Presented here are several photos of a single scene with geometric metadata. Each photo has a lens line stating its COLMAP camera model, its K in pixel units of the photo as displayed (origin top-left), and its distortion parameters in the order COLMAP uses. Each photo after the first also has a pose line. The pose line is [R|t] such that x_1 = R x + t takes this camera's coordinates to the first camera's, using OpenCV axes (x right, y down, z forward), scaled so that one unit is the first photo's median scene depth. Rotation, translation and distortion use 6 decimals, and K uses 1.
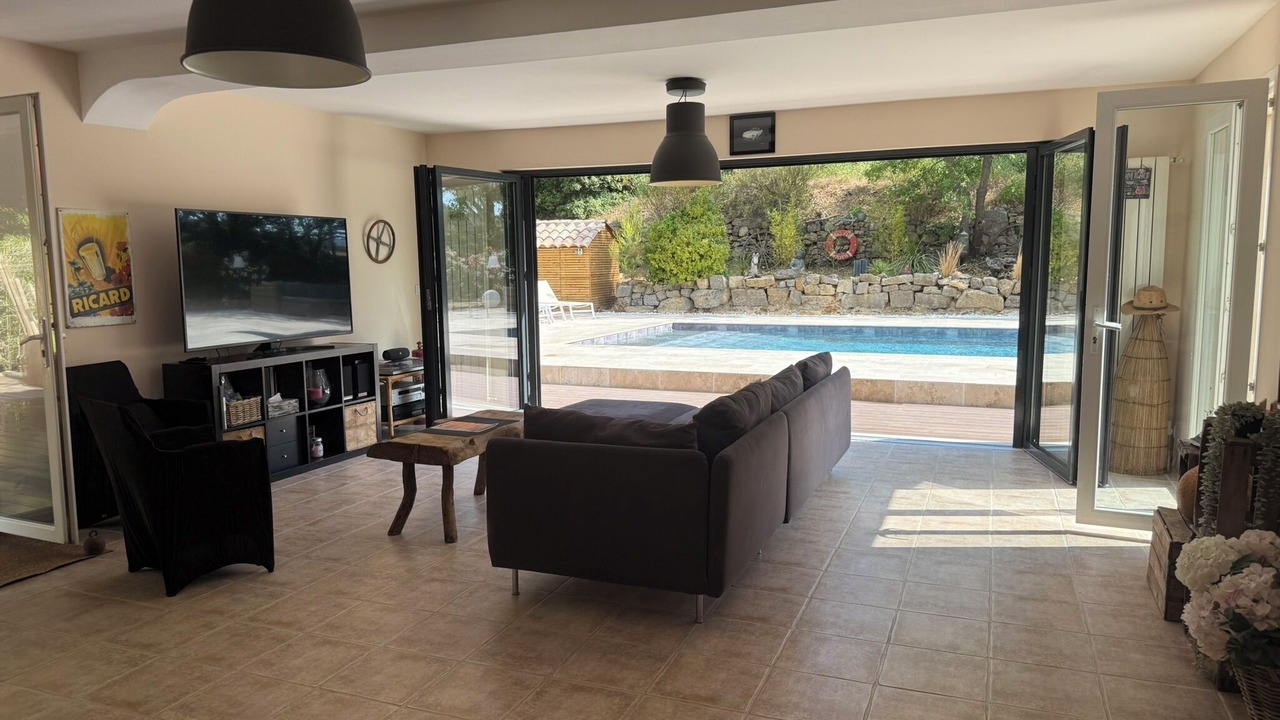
lens RADIAL K [[886.6, 0, 625.2], [0, 886.6, 359.3], [0, 0, 1]] dist [0.182793, -0.353142]
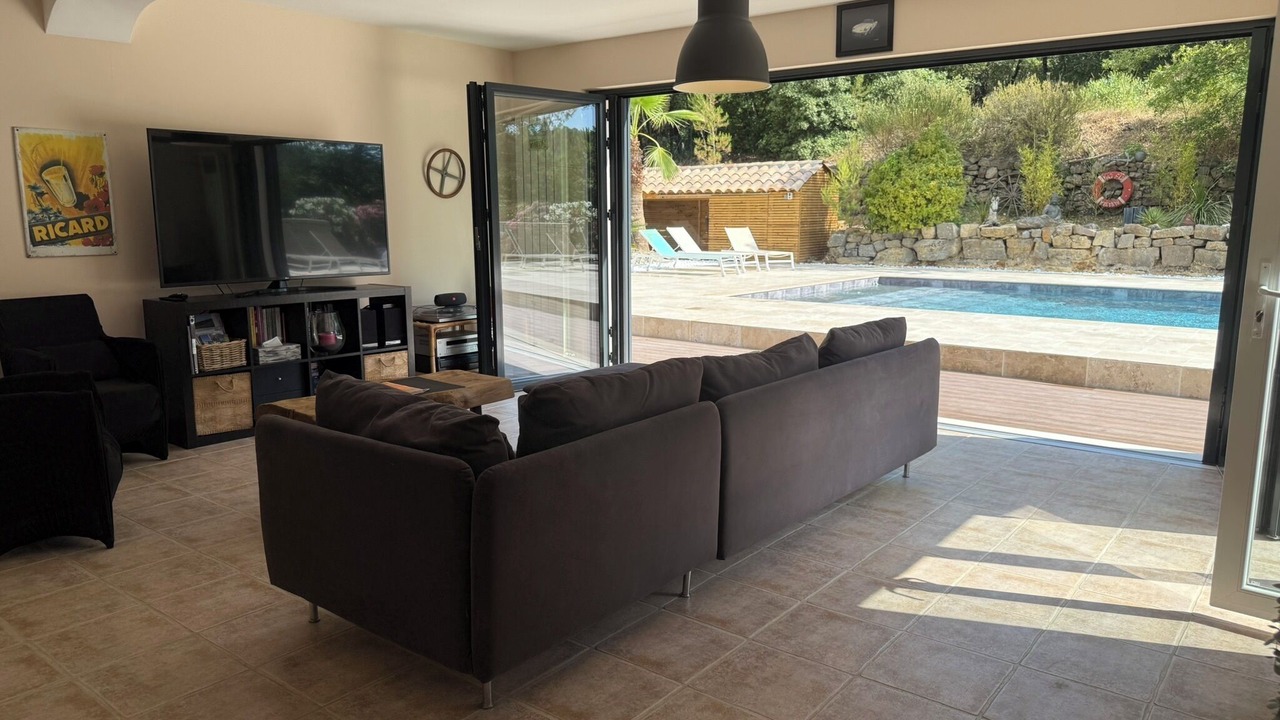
lens RADIAL K [[897.6, 0, 640.0], [0, 897.6, 360.0], [0, 0, 1]] dist [0.062875, -0.095059]
pose [[0.961013, 0.054942, -0.270991, 0.173047], [-0.040039, 0.997381, 0.060225, -0.007053], [0.273590, -0.047027, 0.960696, 0.184183]]
